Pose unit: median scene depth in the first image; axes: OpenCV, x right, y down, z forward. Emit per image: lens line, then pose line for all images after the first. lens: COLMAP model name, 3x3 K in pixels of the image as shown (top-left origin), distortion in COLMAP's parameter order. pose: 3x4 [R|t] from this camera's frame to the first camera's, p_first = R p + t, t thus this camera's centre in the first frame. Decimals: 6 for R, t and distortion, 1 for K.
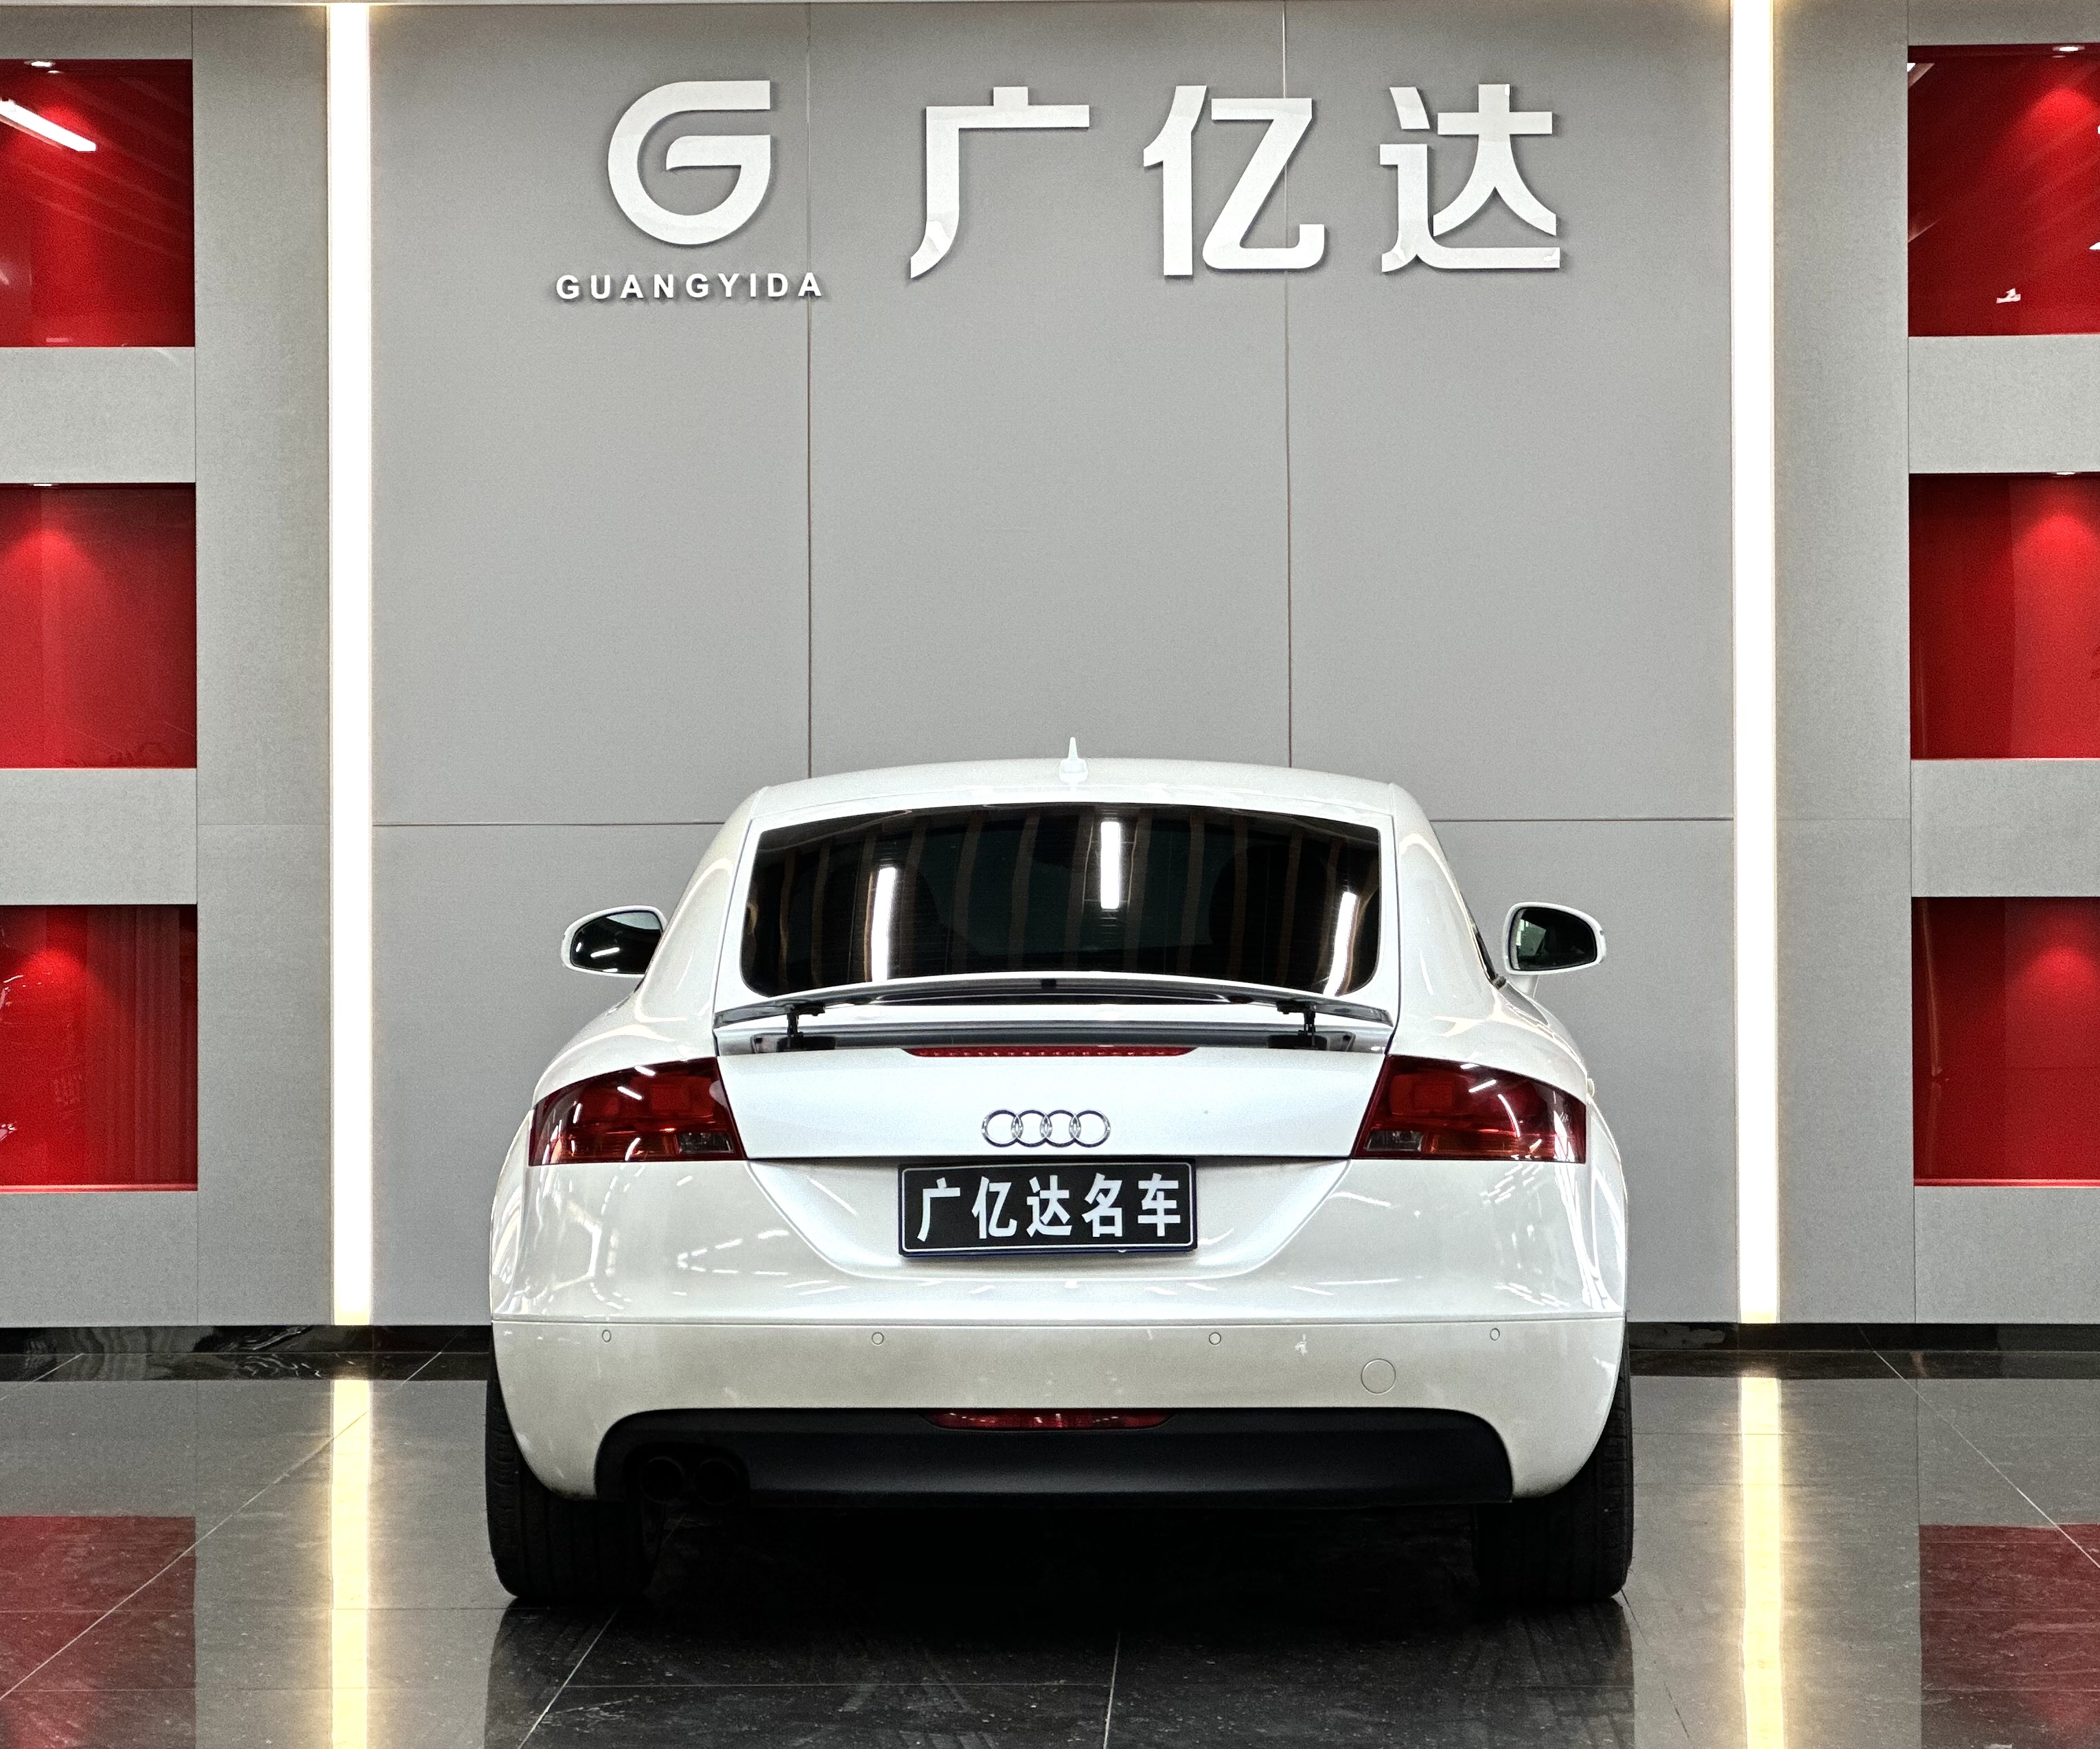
lens RADIAL K [[6047.7, 0, 1050.0], [0, 6047.7, 874.5], [0, 0, 1]] dist [-0.169678, 6.355141]
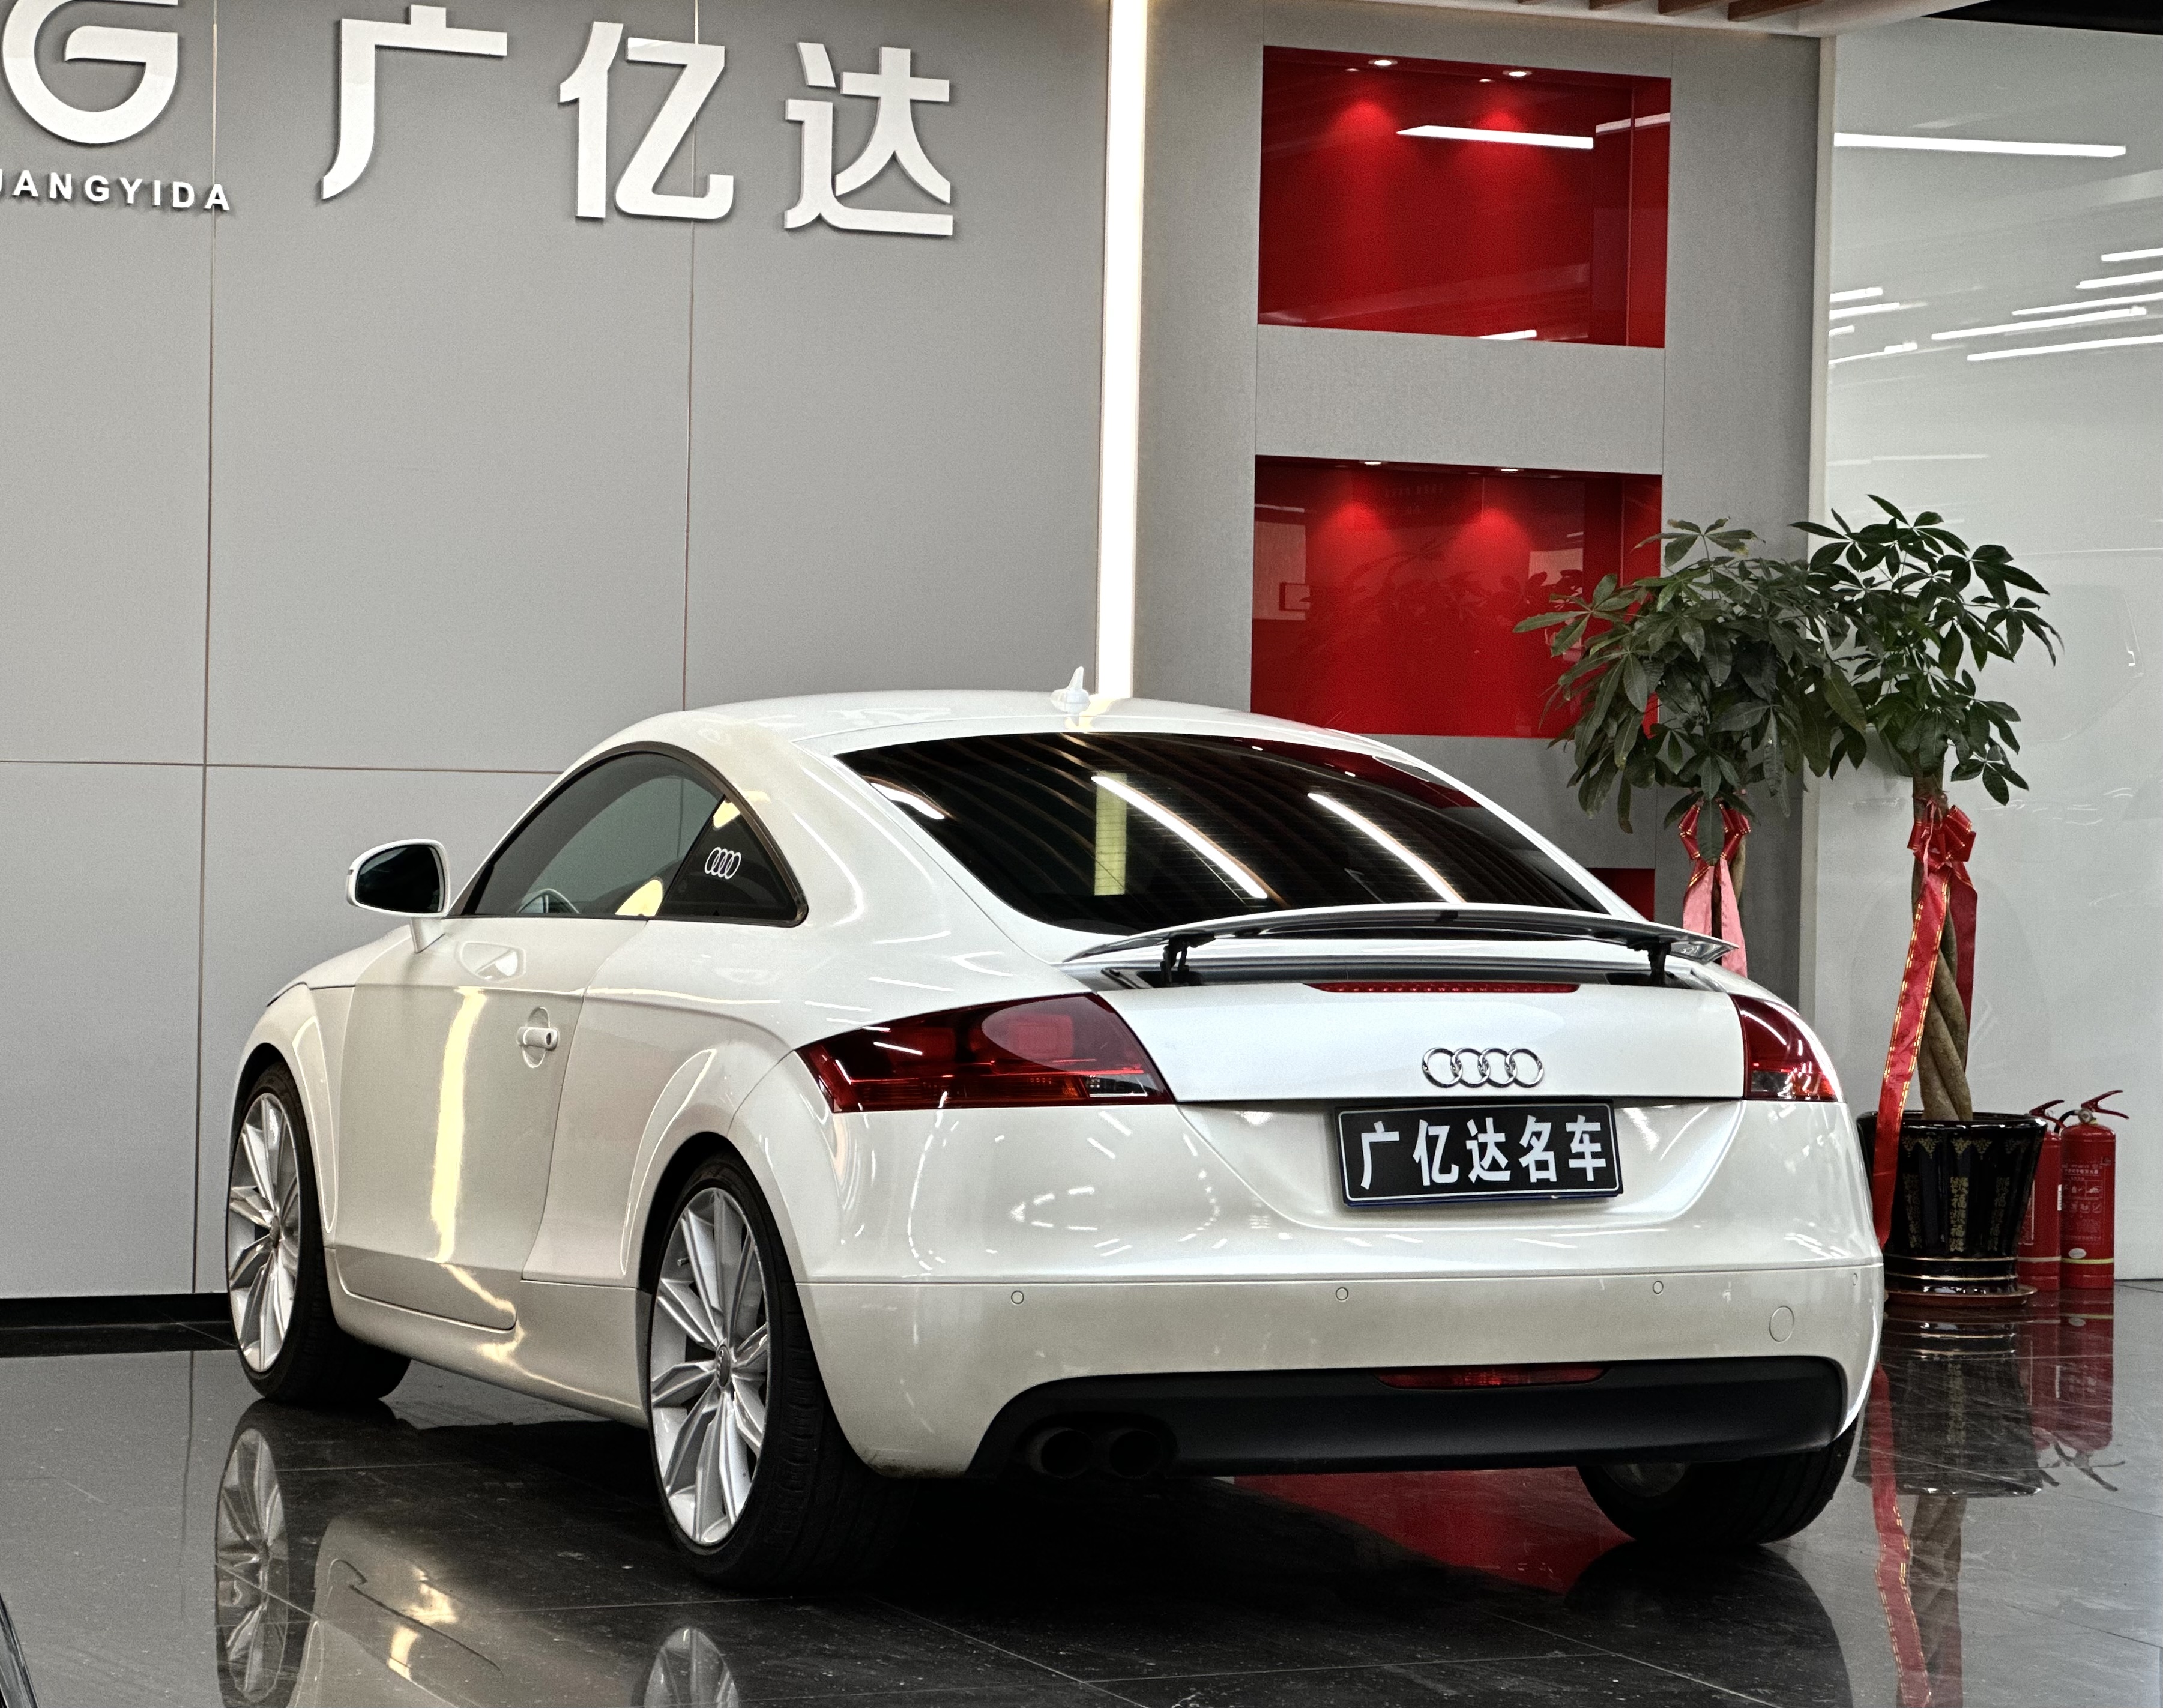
lens RADIAL K [[5293.5, 0, 1081.6], [0, 5293.5, 885.8], [0, 0, 1]] dist [0.280850, 0.947362]
pose [[0.905016, 0.012249, 0.425201, -0.406221], [-0.012751, 0.999917, -0.001666, 0.015087], [-0.425187, -0.003913, 0.905097, 0.265202]]
